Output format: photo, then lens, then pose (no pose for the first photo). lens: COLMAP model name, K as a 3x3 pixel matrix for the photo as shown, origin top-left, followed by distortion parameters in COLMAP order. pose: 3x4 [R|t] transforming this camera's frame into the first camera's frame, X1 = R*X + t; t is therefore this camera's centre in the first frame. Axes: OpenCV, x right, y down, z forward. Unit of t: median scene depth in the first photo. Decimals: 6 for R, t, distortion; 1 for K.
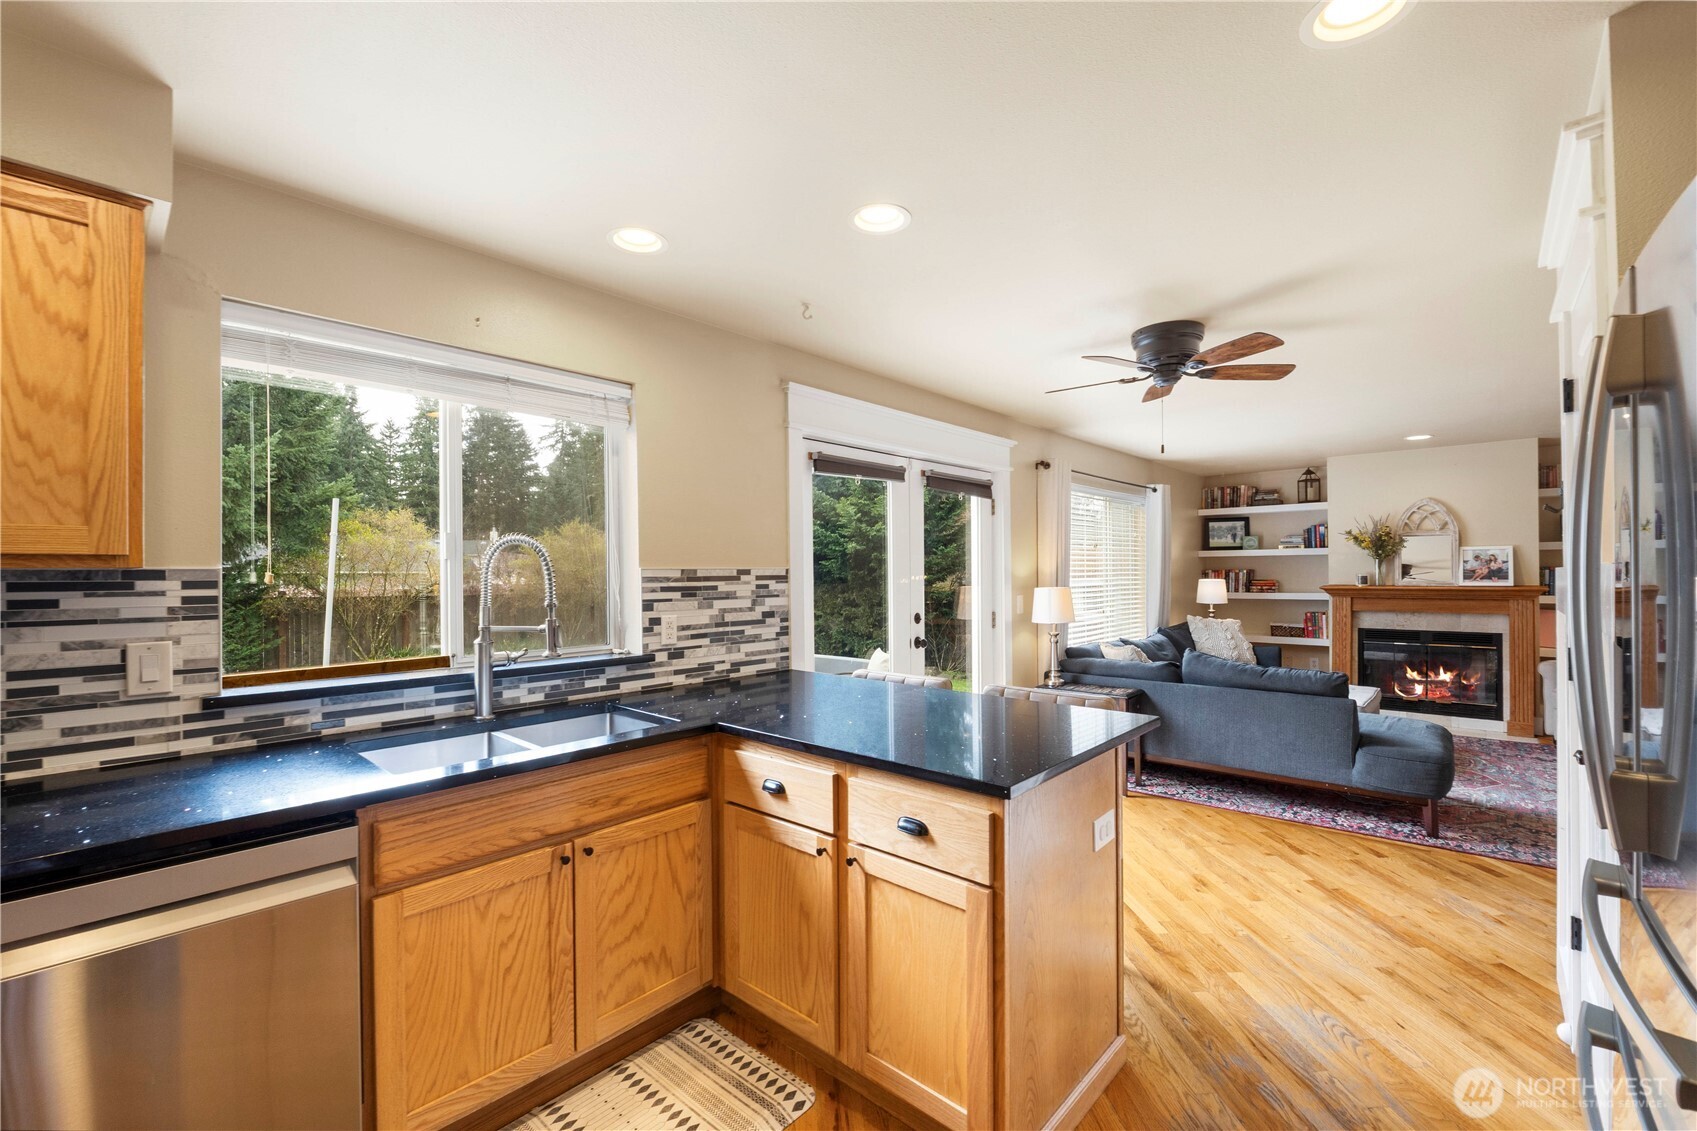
lens RADIAL K [[713.6, 0, 848.9], [0, 713.6, 568.1], [0, 0, 1]] dist [-0.007952, -0.000477]
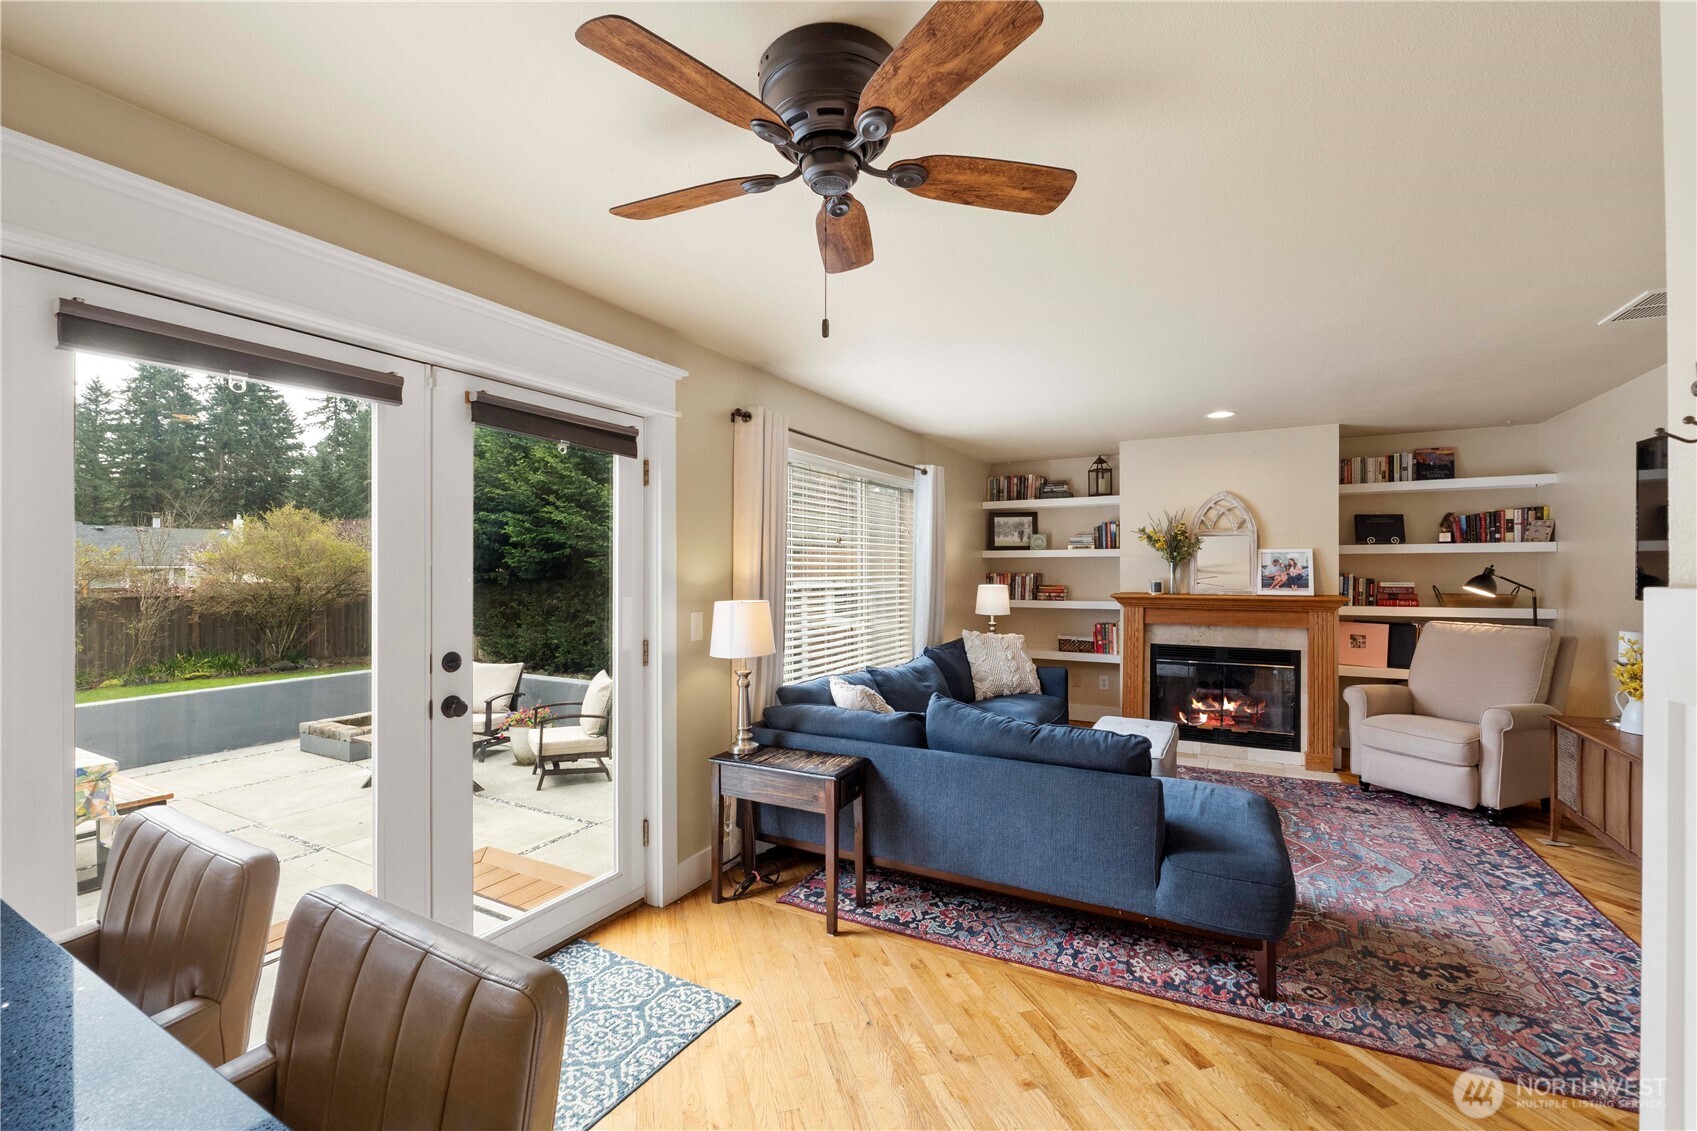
lens RADIAL K [[713.6, 0, 837.7], [0, 713.6, 569.0], [0, 0, 1]] dist [-0.007952, -0.000477]
pose [[0.975566, 0.008398, 0.219545, 0.231916], [-0.008993, 0.999958, 0.001712, -0.003919], [-0.219521, -0.003644, 0.975601, 0.355979]]
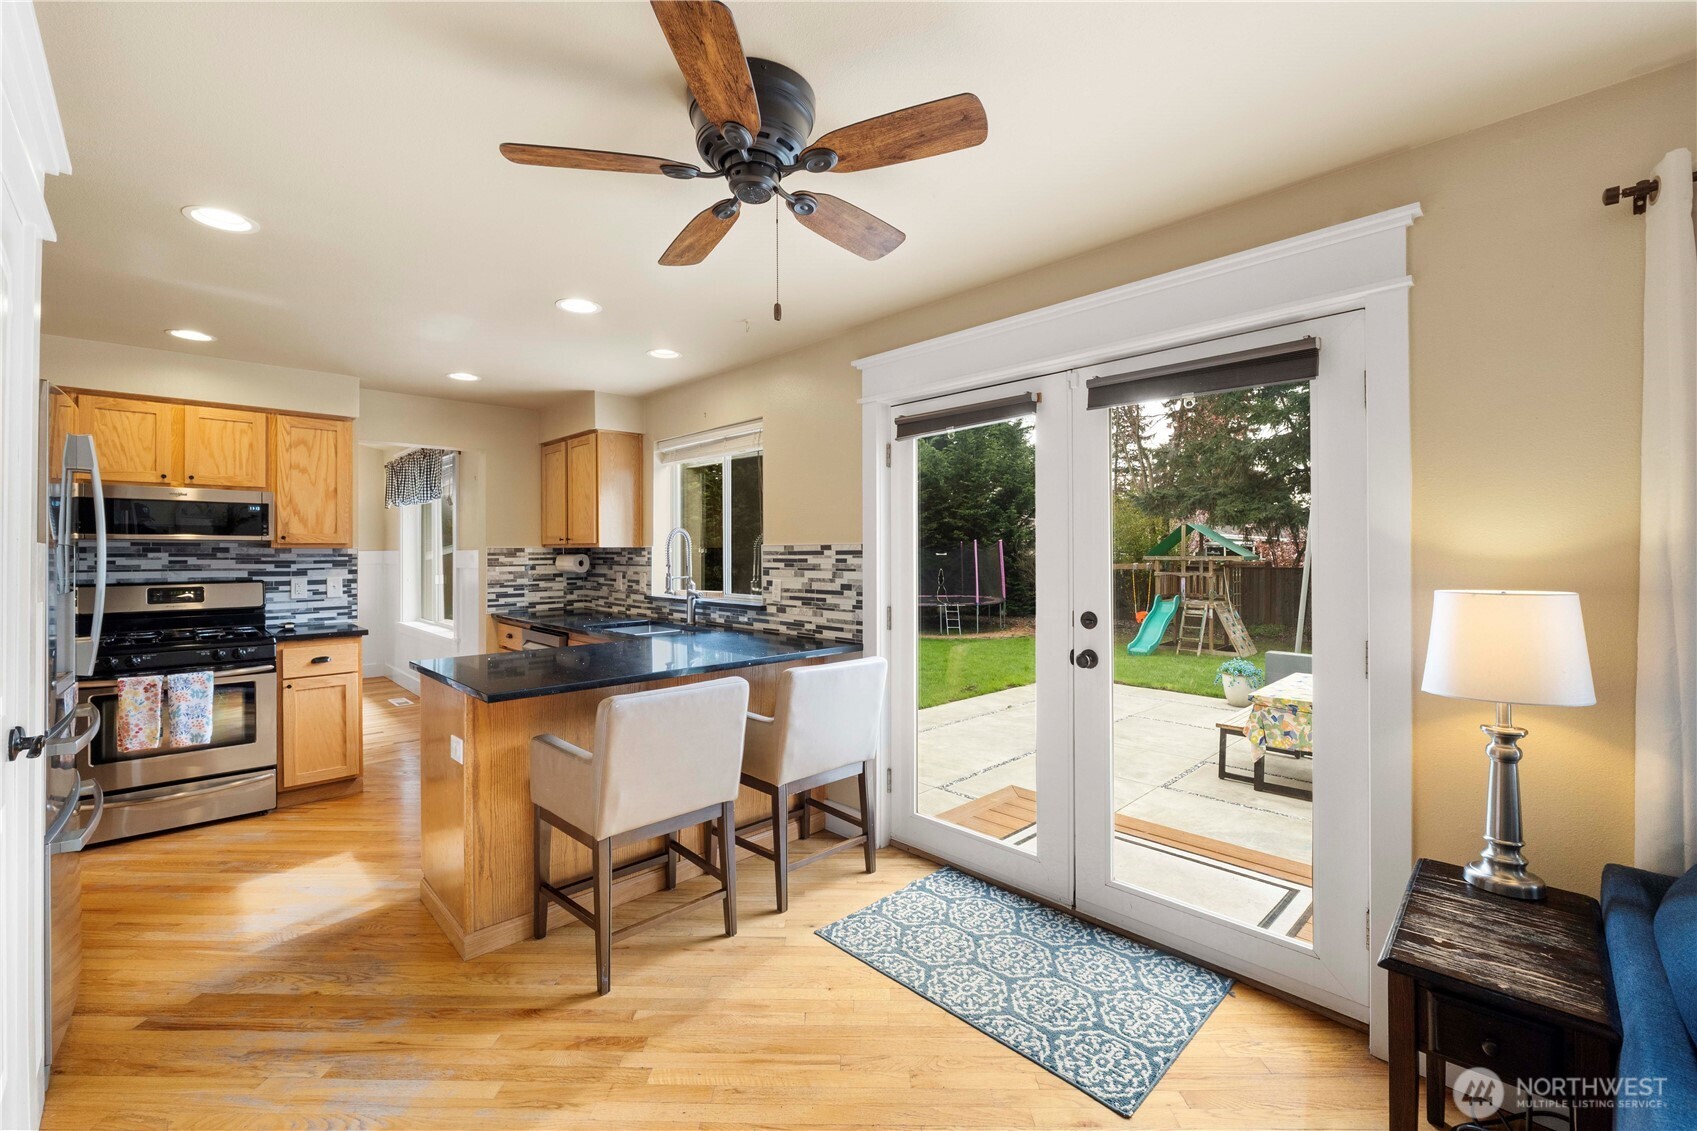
lens RADIAL K [[713.6, 0, 846.0], [0, 713.6, 550.0], [0, 0, 1]] dist [-0.007952, -0.000477]
pose [[-0.075484, 0.000644, -0.997147, 0.647049], [0.005341, 0.999986, 0.000242, 0.006300], [0.997133, -0.005308, -0.075486, 0.734196]]
